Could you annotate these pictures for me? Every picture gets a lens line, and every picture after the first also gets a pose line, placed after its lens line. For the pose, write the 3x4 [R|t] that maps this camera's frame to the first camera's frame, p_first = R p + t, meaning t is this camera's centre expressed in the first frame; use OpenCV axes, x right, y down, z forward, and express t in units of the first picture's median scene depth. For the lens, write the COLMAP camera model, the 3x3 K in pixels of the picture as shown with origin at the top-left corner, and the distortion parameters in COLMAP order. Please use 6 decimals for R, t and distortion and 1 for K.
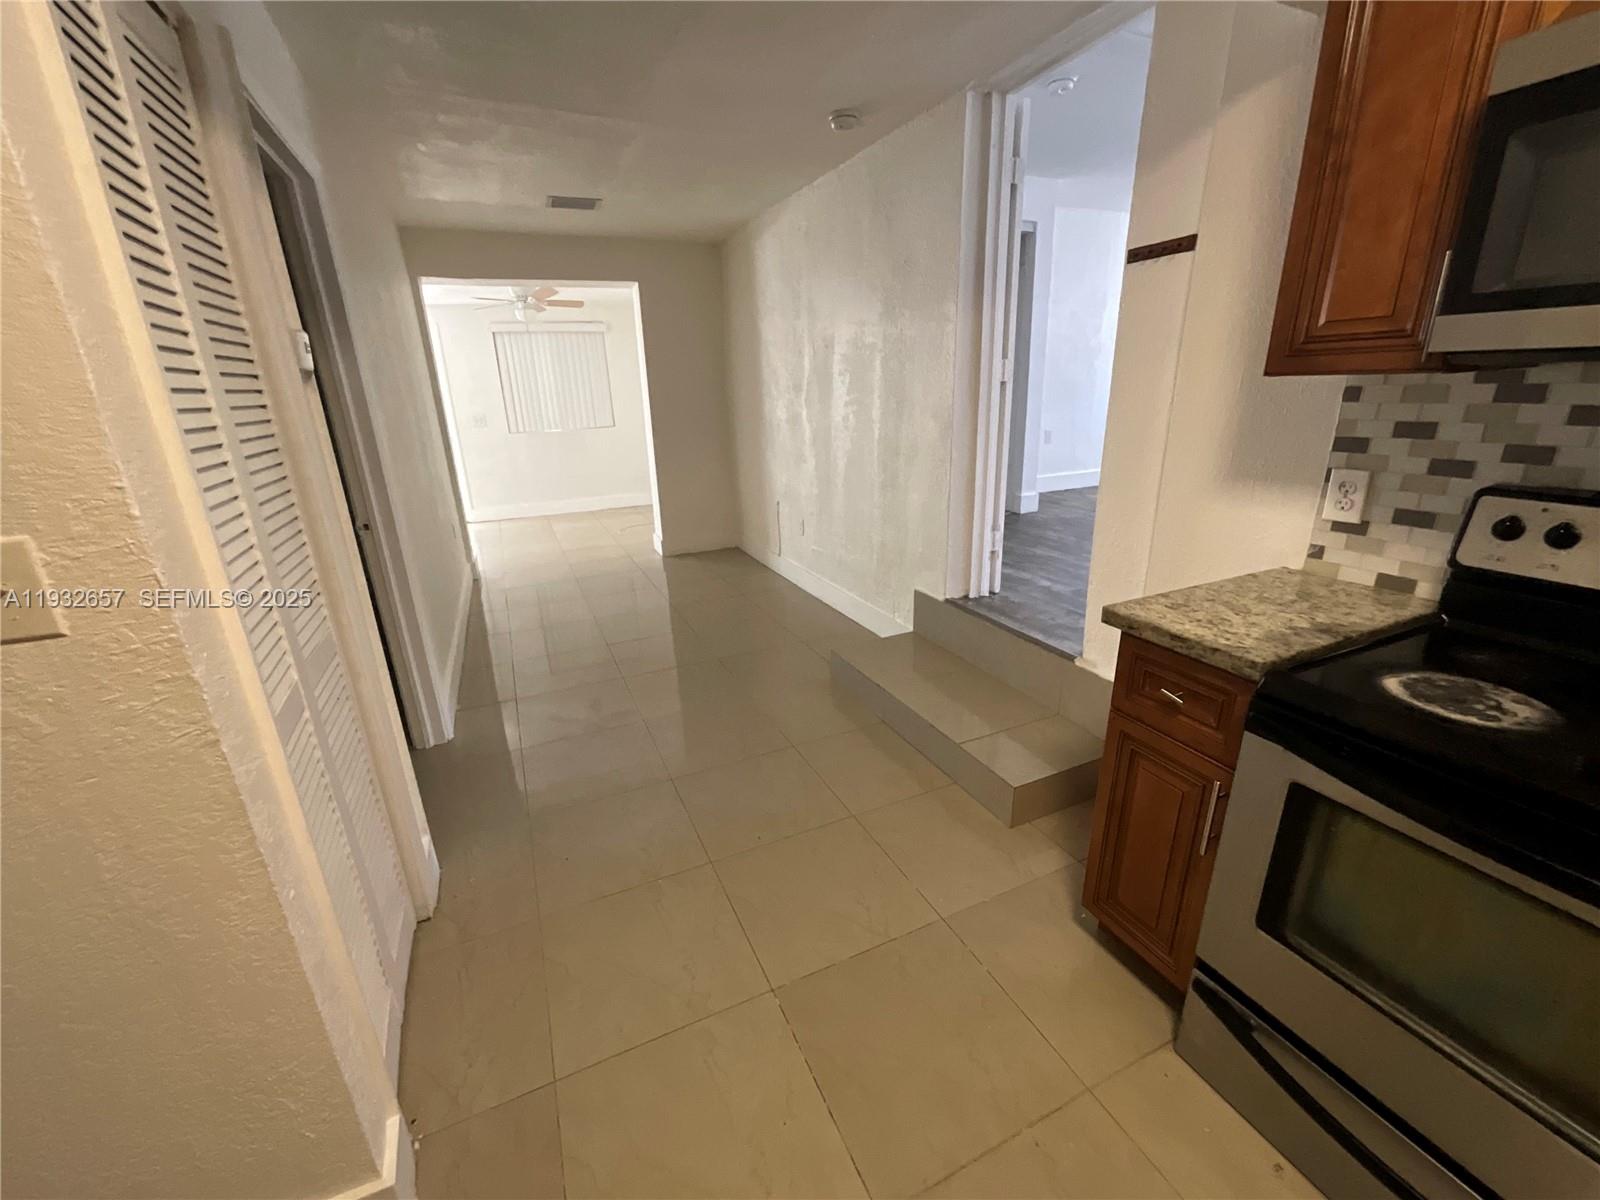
lens RADIAL K [[653.0, 0, 802.9], [0, 653.0, 601.6], [0, 0, 1]] dist [-0.004509, 0.003512]
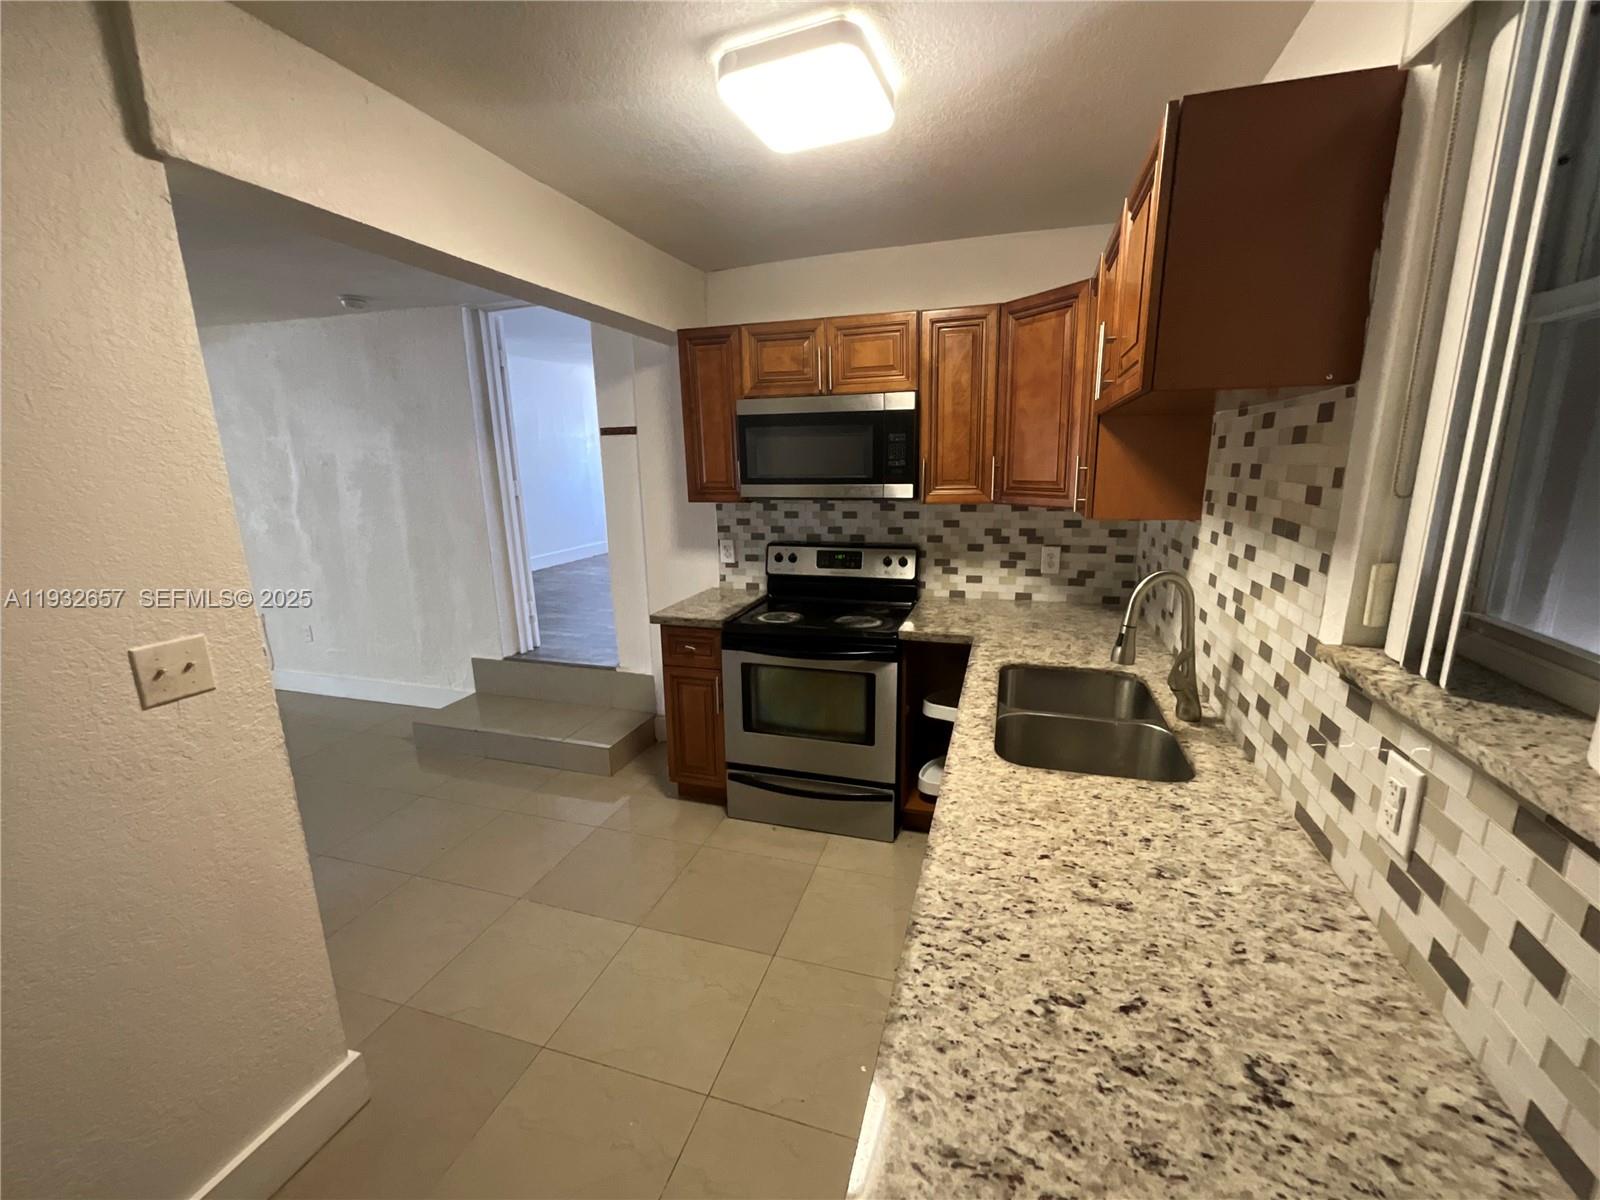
lens RADIAL K [[653.0, 0, 798.6], [0, 653.0, 609.6], [0, 0, 1]] dist [-0.004509, 0.003512]
pose [[0.672635, -0.152505, 0.724089, -0.675678], [0.233457, 0.972292, -0.012086, 0.119746], [-0.702182, 0.177173, 0.689601, -0.701947]]
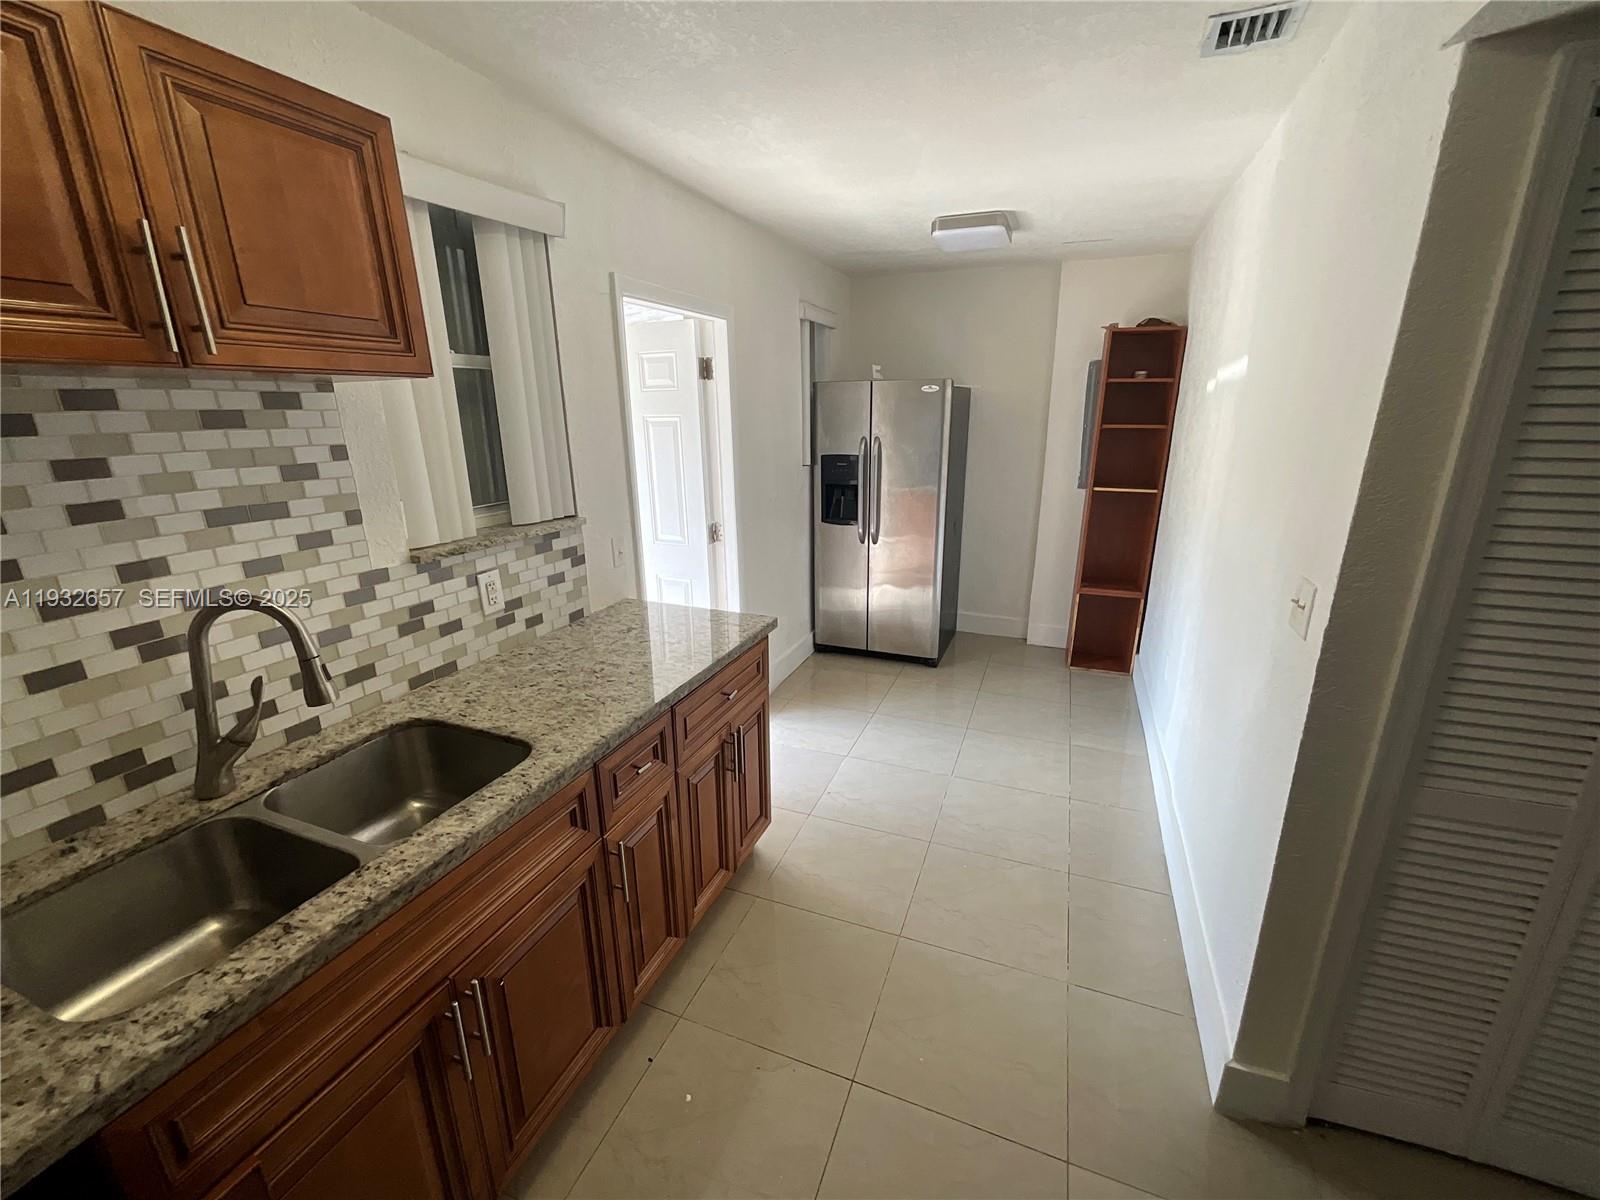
lens RADIAL K [[653.0, 0, 801.0], [0, 653.0, 607.8], [0, 0, 1]] dist [-0.004509, 0.003512]
pose [[-0.718503, 0.235706, -0.654368, 0.532811], [-0.191918, 0.837113, 0.512259, -0.349846], [0.668522, 0.493645, -0.556232, 0.521530]]
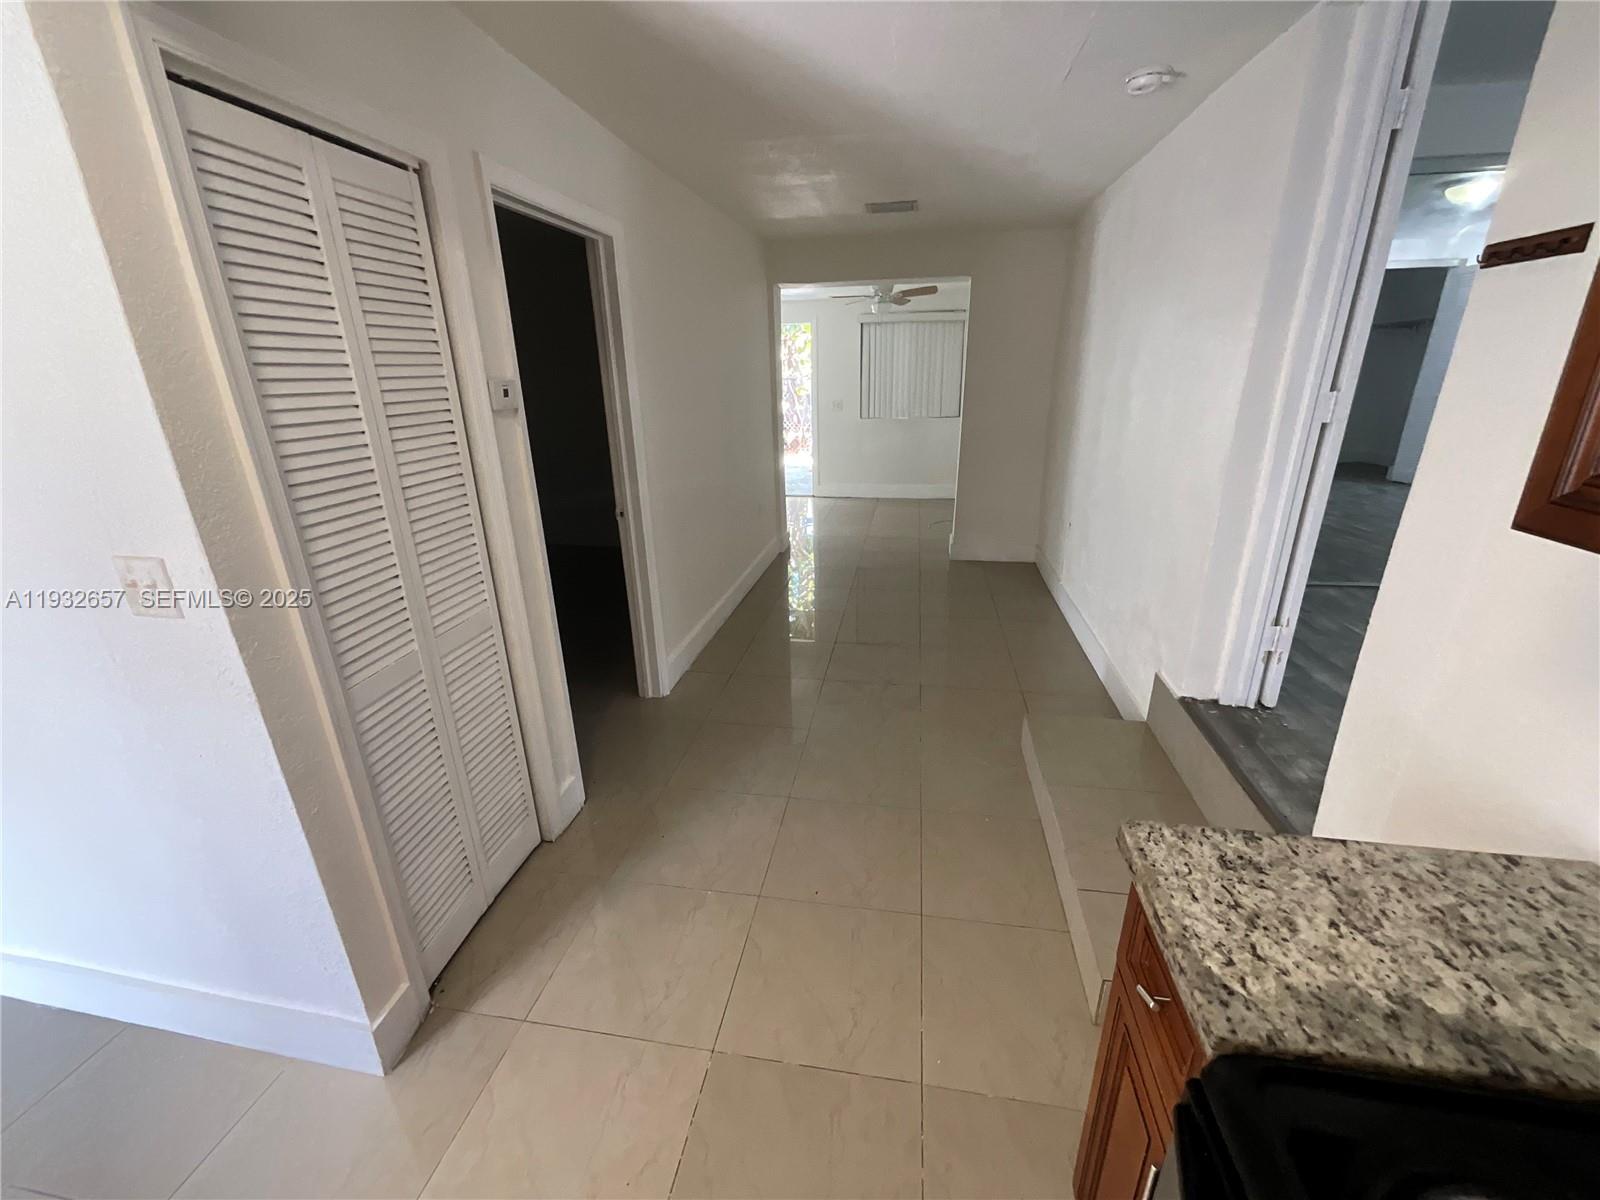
lens RADIAL K [[653.0, 0, 795.6], [0, 653.0, 597.6], [0, 0, 1]] dist [-0.004509, 0.003512]
pose [[0.827397, 0.202146, -0.523976, 0.480090], [-0.185948, 0.978958, 0.084049, -0.211779], [0.529941, 0.027891, 0.847576, 0.225327]]
